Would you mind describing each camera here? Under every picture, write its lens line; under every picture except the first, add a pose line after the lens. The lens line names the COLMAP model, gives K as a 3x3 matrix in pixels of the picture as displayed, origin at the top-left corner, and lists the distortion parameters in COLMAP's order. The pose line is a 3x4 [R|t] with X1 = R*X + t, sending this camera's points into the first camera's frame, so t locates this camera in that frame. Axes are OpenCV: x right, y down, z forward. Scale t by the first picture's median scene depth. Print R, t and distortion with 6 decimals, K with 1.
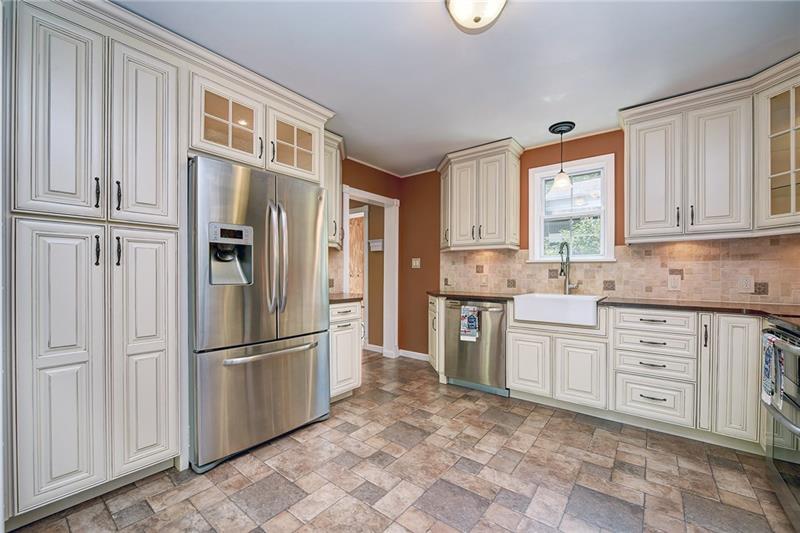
lens RADIAL K [[322.3, 0, 403.4], [0, 322.3, 272.3], [0, 0, 1]] dist [-0.008282, -0.000965]
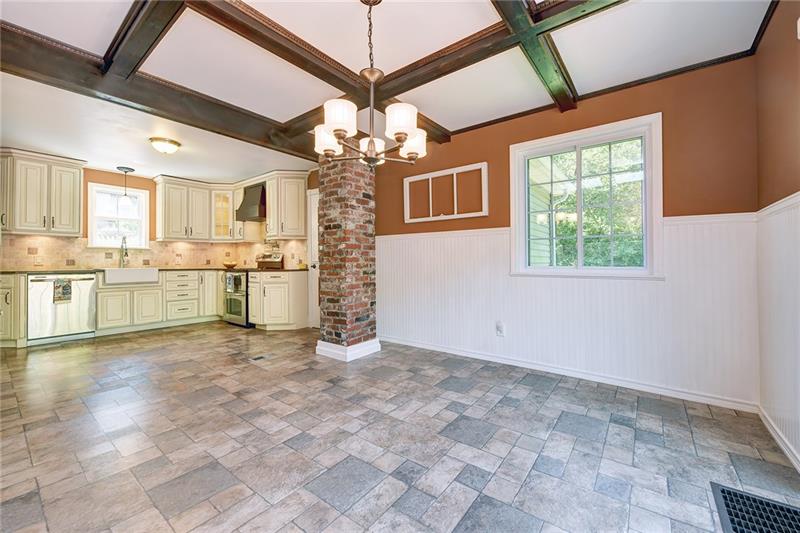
lens RADIAL K [[322.3, 0, 401.1], [0, 322.3, 257.4], [0, 0, 1]] dist [-0.008282, -0.000965]
pose [[0.003729, 0.010725, 0.999936, -1.316195], [-0.000357, 0.999942, -0.010724, 0.035917], [-0.999993, -0.000317, 0.003732, -0.506301]]
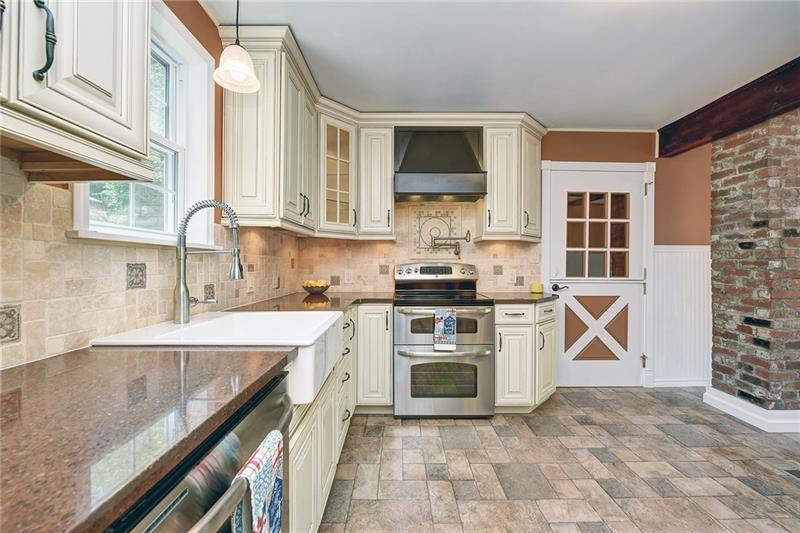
lens RADIAL K [[338.1, 0, 400.8], [0, 338.1, 260.7], [0, 0, 1]] dist [-0.012271, 0.000959]
pose [[-0.623458, 0.012564, 0.781756, -0.023610], [-0.002354, 0.999836, -0.017946, -0.006698], [-0.781853, -0.013029, -0.623326, 1.207085]]
